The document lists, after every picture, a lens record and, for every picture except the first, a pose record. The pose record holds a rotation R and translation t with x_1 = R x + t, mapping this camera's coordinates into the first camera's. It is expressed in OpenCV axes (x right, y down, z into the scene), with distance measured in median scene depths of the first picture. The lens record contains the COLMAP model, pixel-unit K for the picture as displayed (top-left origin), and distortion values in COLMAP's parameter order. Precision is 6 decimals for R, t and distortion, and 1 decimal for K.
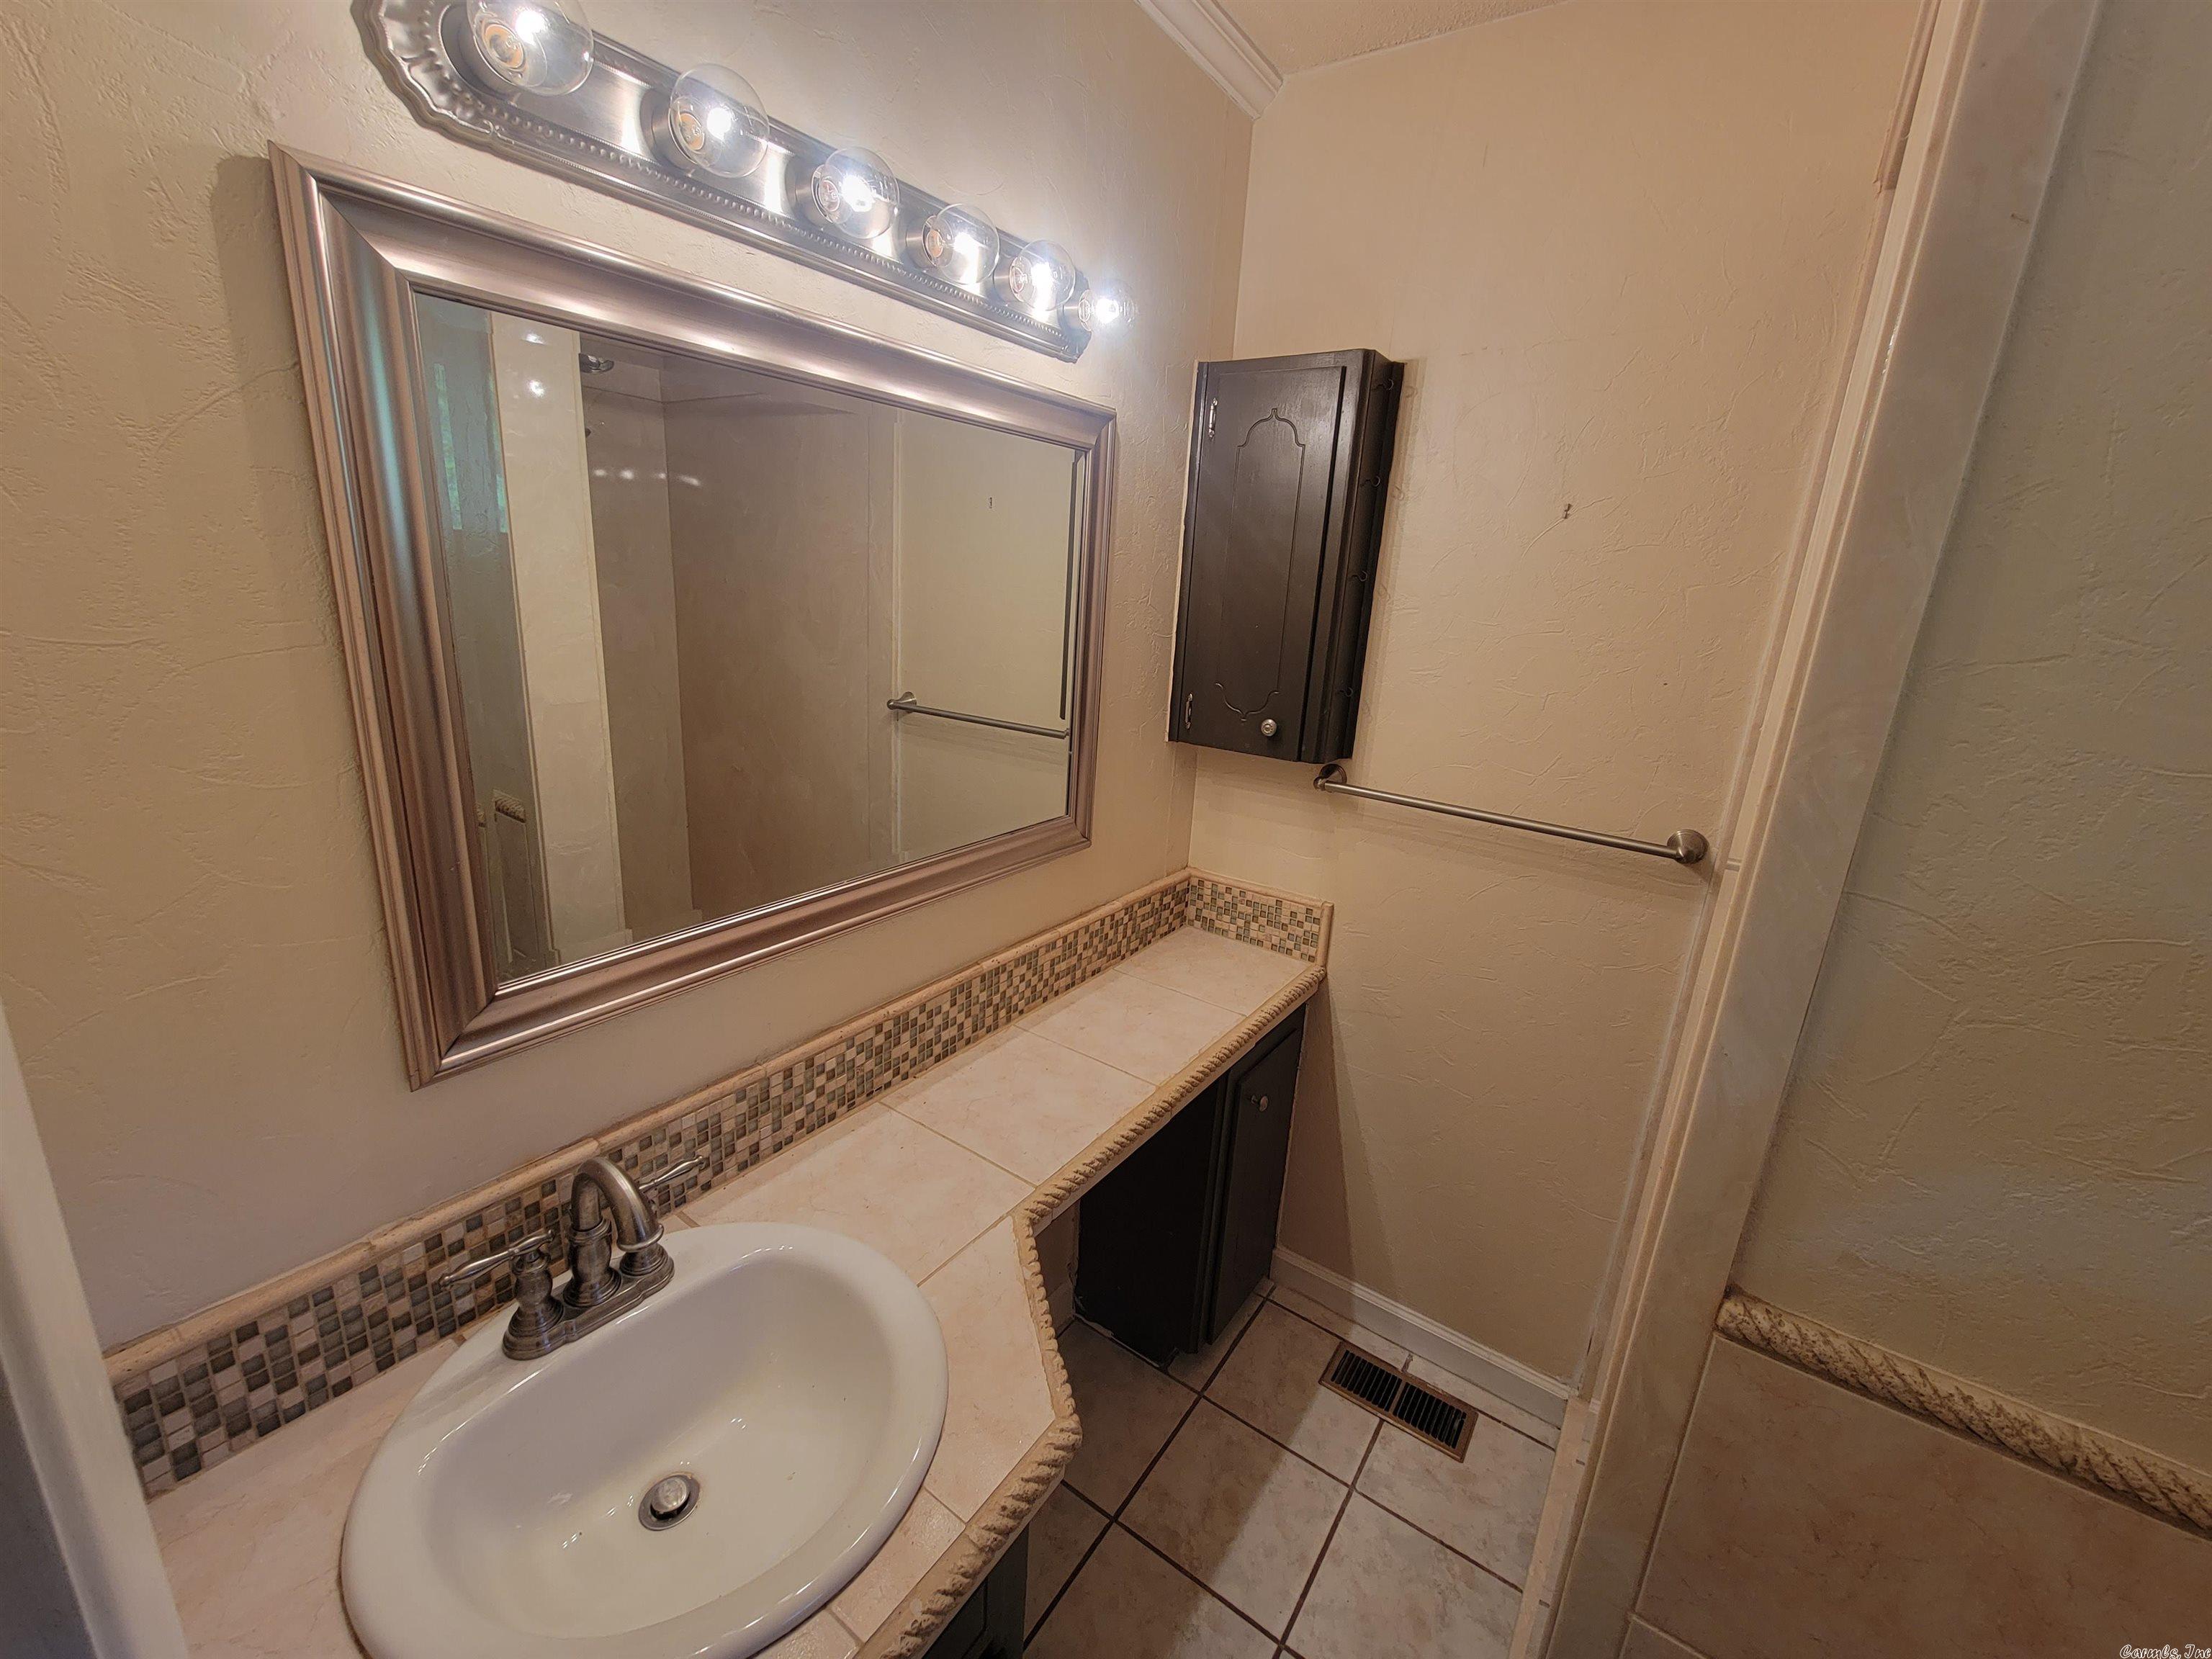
lens RADIAL K [[908.8, 0, 1108.0], [0, 908.8, 822.3], [0, 0, 1]] dist [0.003826, -0.004277]
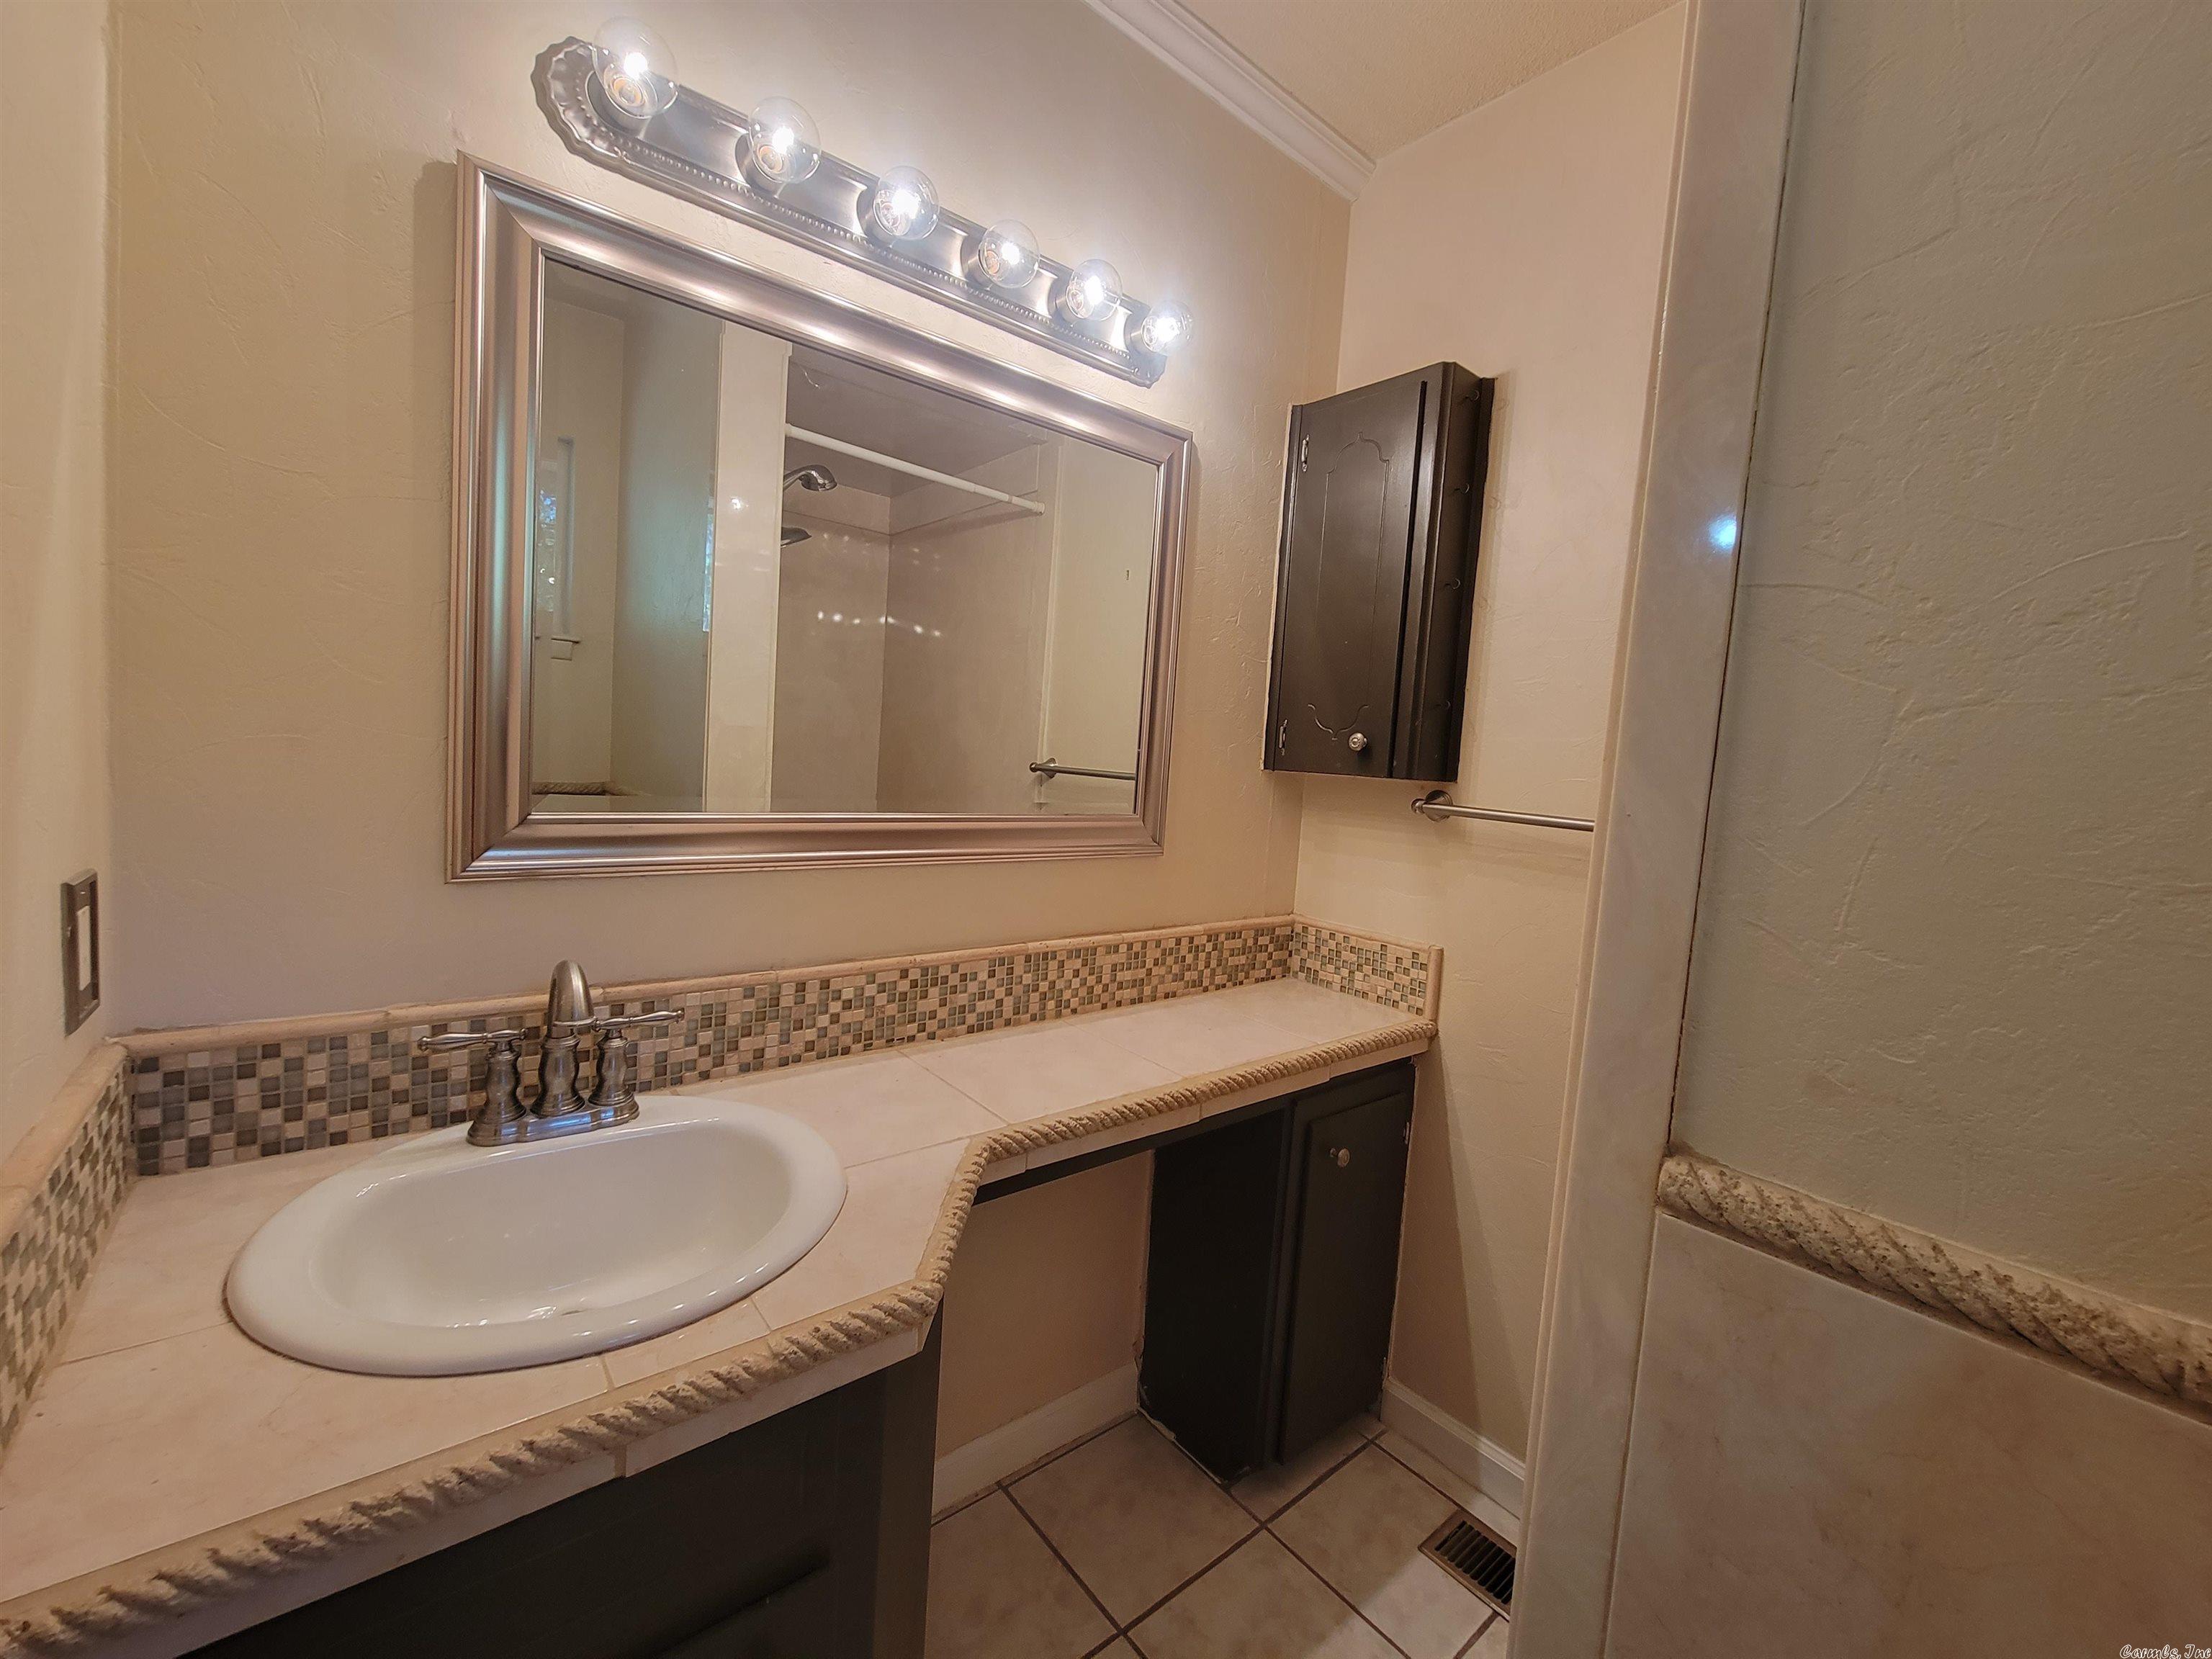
lens RADIAL K [[908.8, 0, 1100.3], [0, 908.8, 813.5], [0, 0, 1]] dist [0.003826, -0.004277]
pose [[0.962993, 0.024797, -0.268384, 0.256574], [-0.079869, 0.977289, -0.196284, 0.261786], [0.257421, 0.210456, 0.943103, 0.063904]]
